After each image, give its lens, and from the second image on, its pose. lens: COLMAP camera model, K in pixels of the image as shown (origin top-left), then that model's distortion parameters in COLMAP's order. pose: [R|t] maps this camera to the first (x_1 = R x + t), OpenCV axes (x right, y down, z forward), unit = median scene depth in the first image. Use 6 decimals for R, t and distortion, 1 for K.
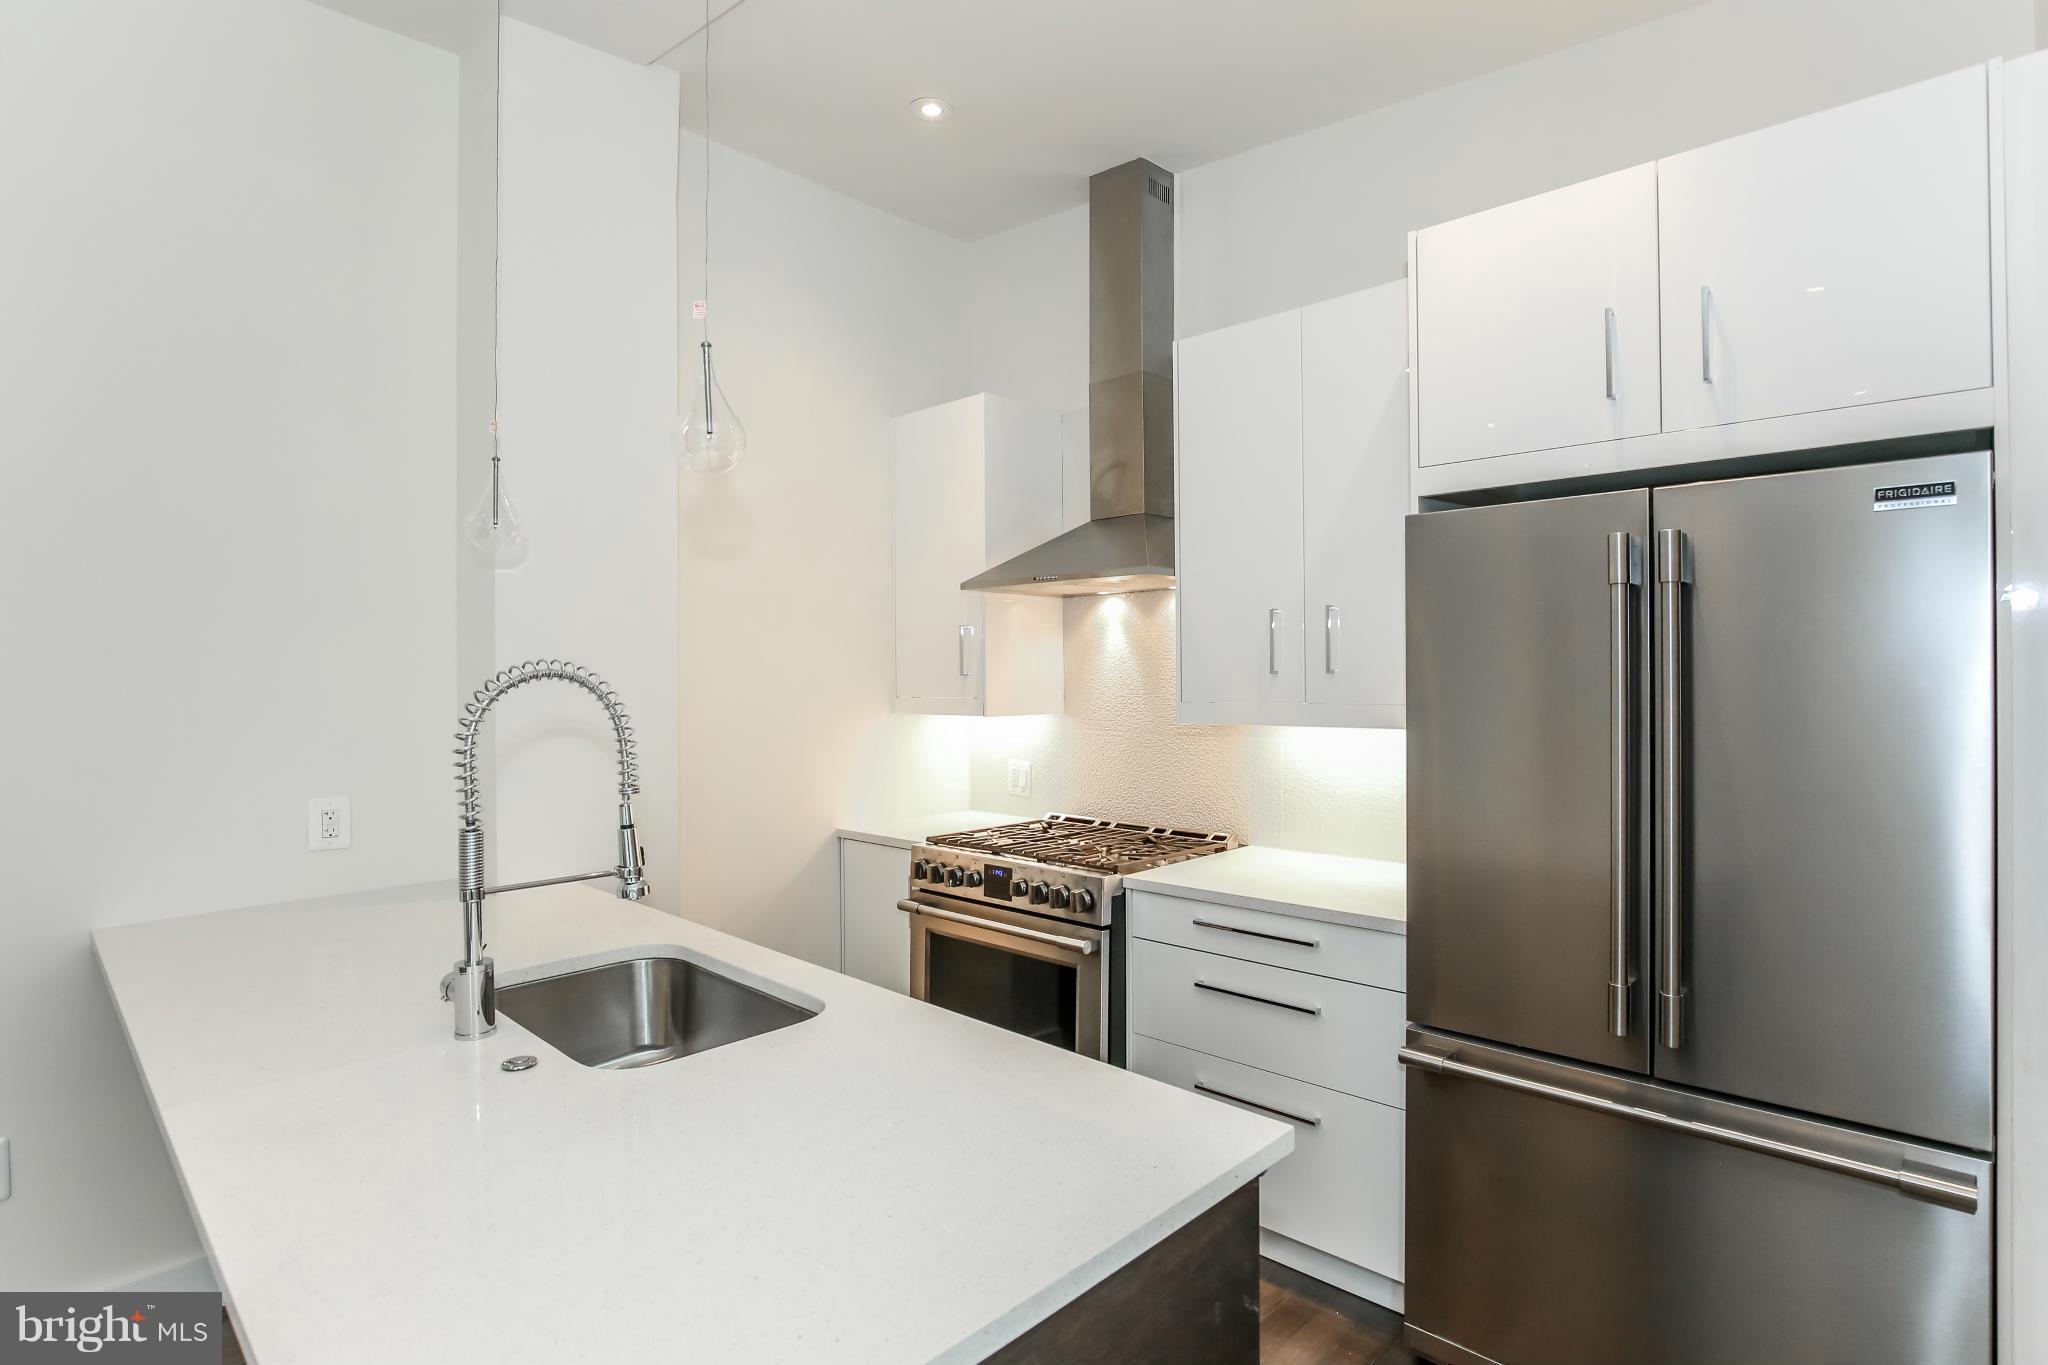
lens RADIAL K [[1029.0, 0, 1033.3], [0, 1029.0, 678.7], [0, 0, 1]] dist [-0.021172, 0.000266]
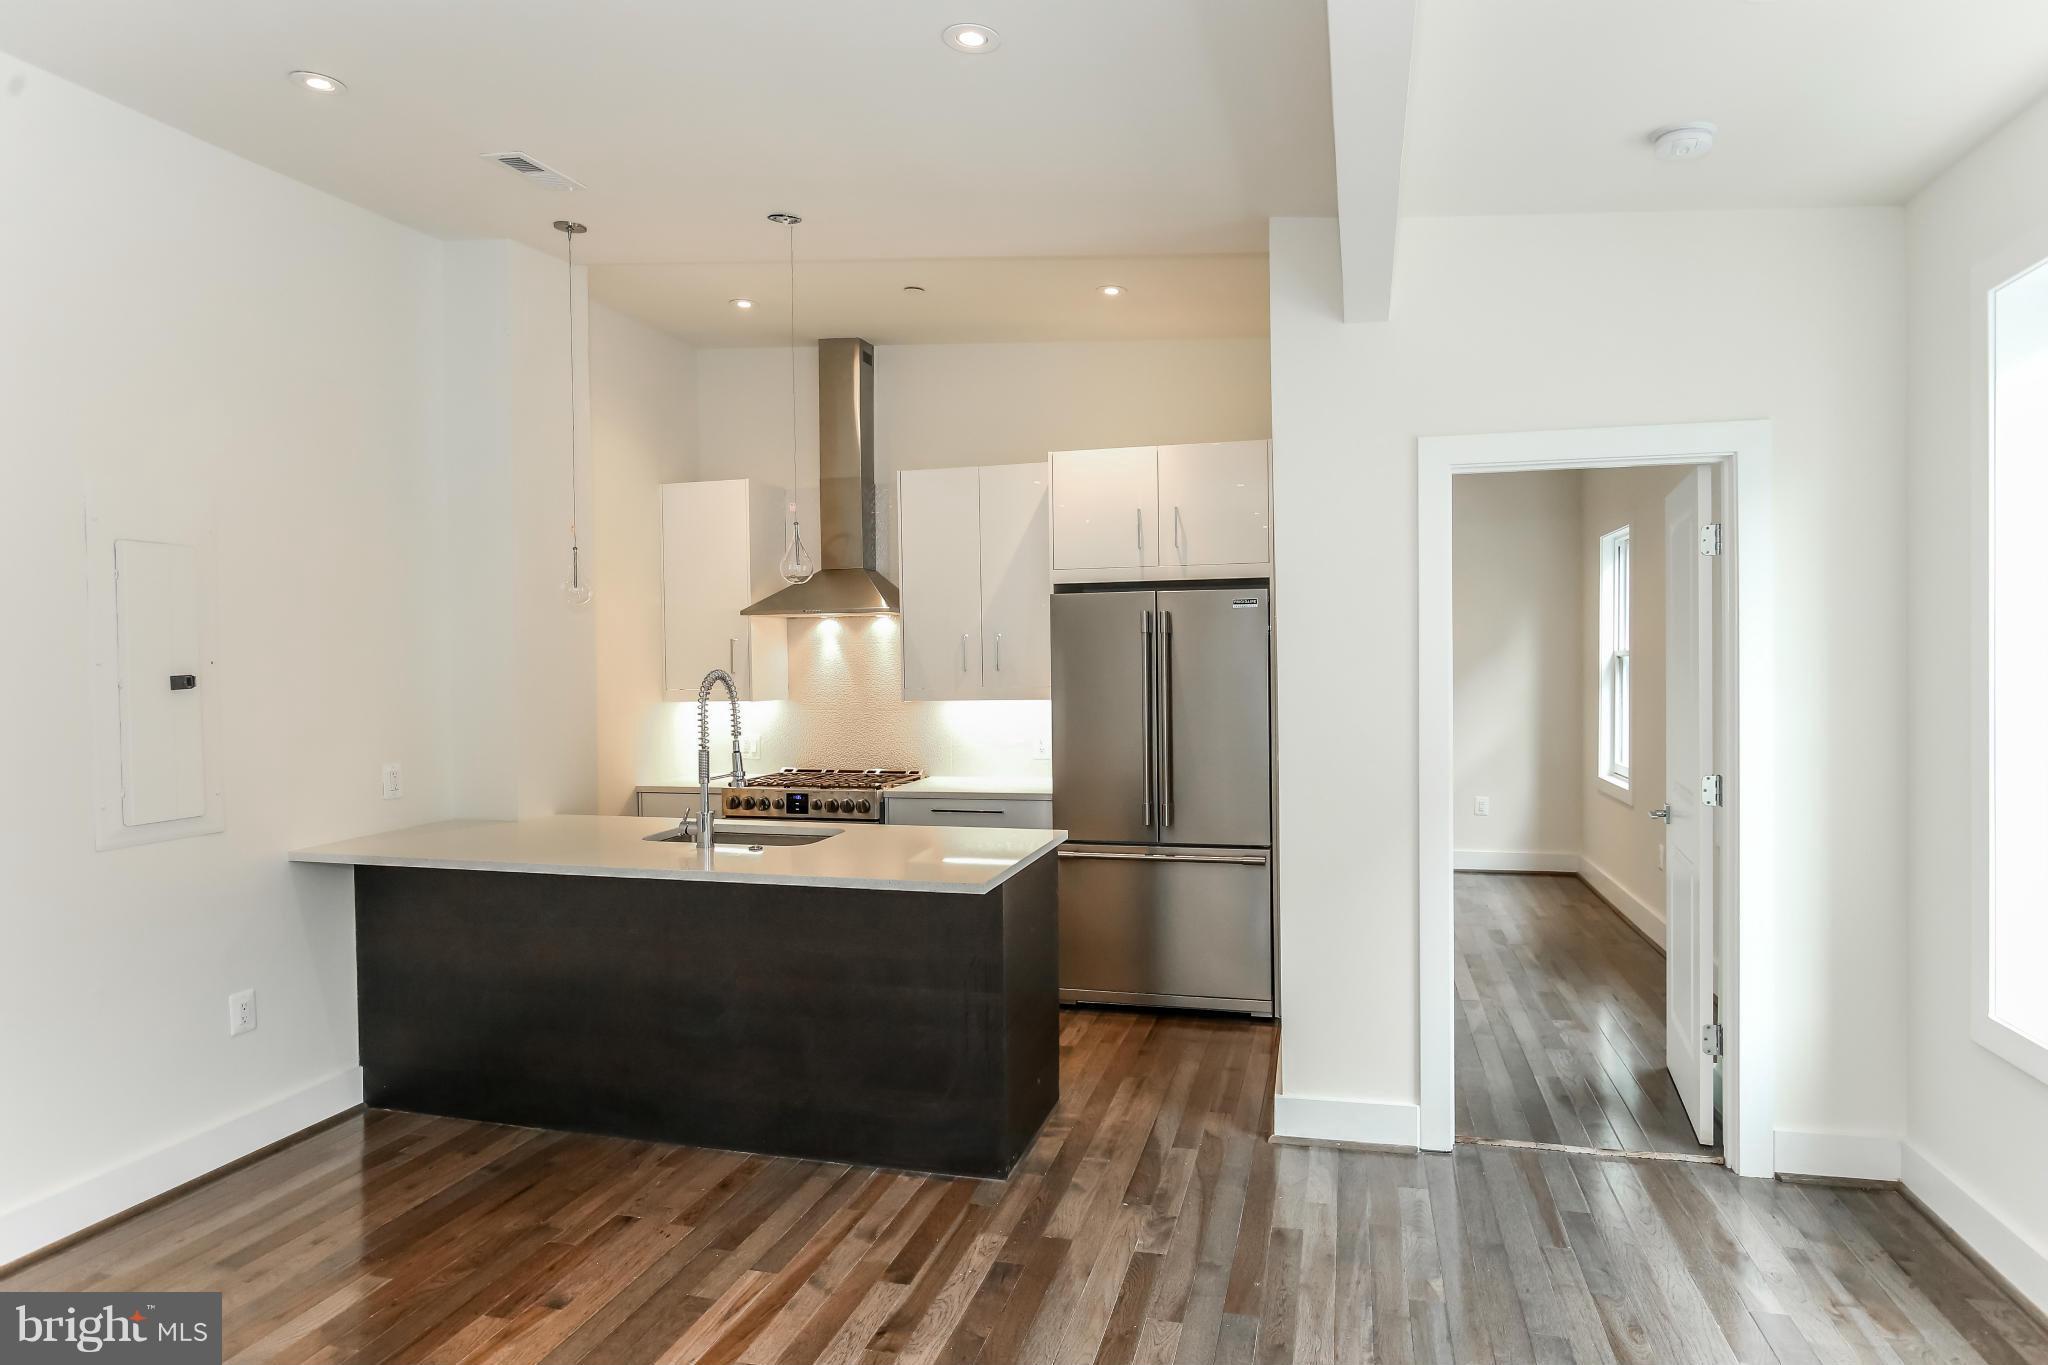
lens RADIAL K [[1189.3, 0, 1024.0], [0, 1189.3, 682.5], [0, 0, 1]] dist [-0.011031, 0.000830]
pose [[0.877796, -0.015418, 0.478786, -0.704749], [0.010210, 0.999857, 0.013478, -0.011962], [-0.478925, -0.006942, 0.877828, -0.908886]]
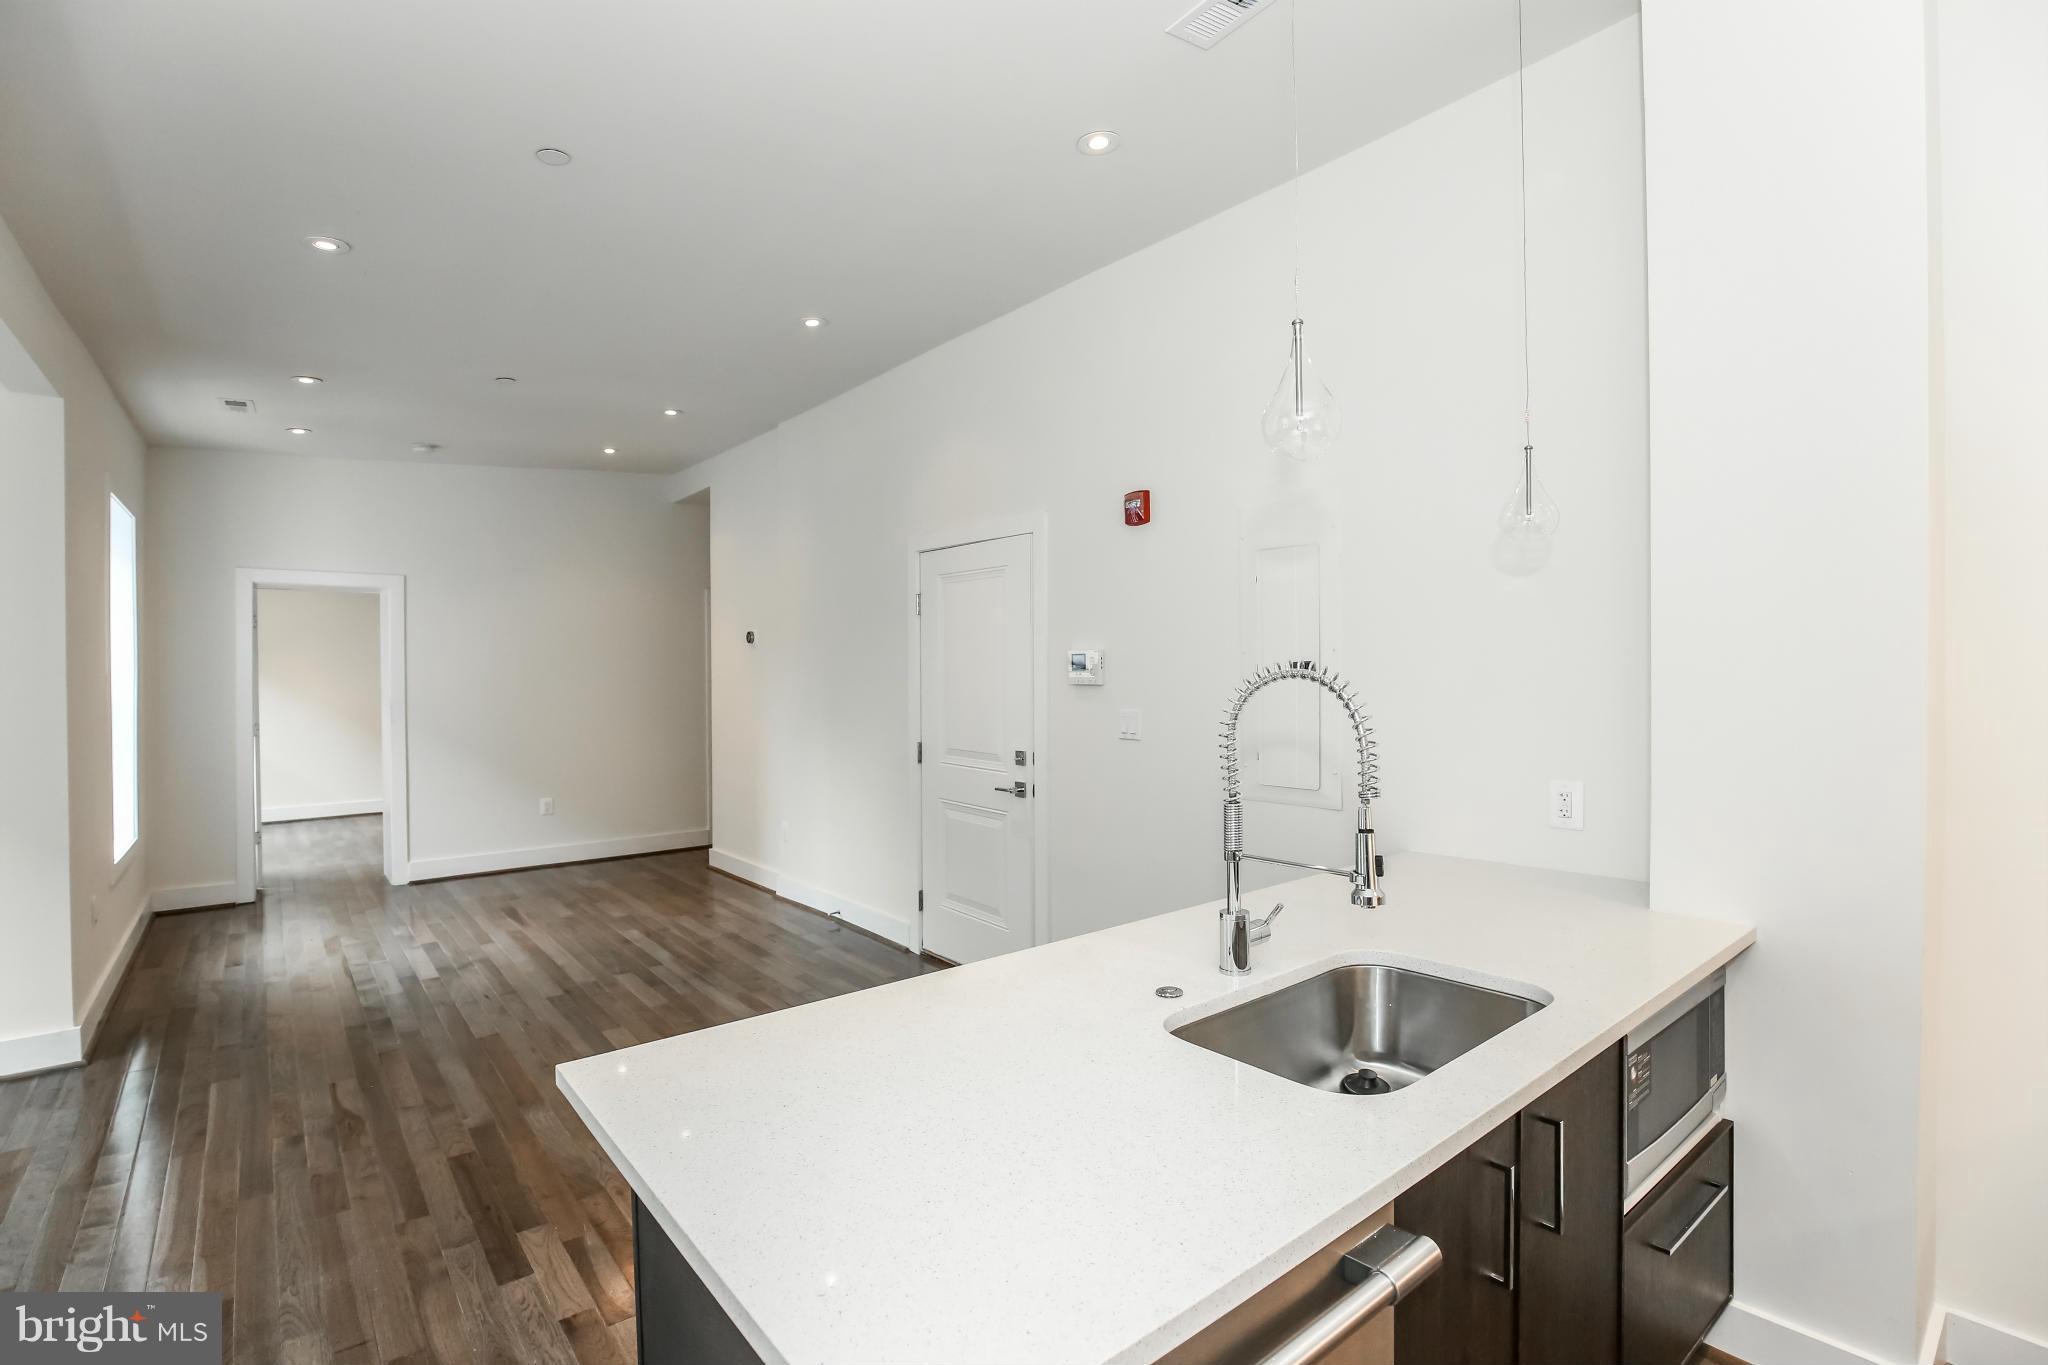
lens RADIAL K [[972.7, 0, 1034.0], [0, 972.7, 674.1], [0, 0, 1]] dist [-0.015519, 0.000257]
pose [[-0.120339, 0.012507, -0.992654, 0.388130], [0.006742, 0.999908, 0.011781, -0.011808], [0.992710, -0.005275, -0.120412, 0.561361]]
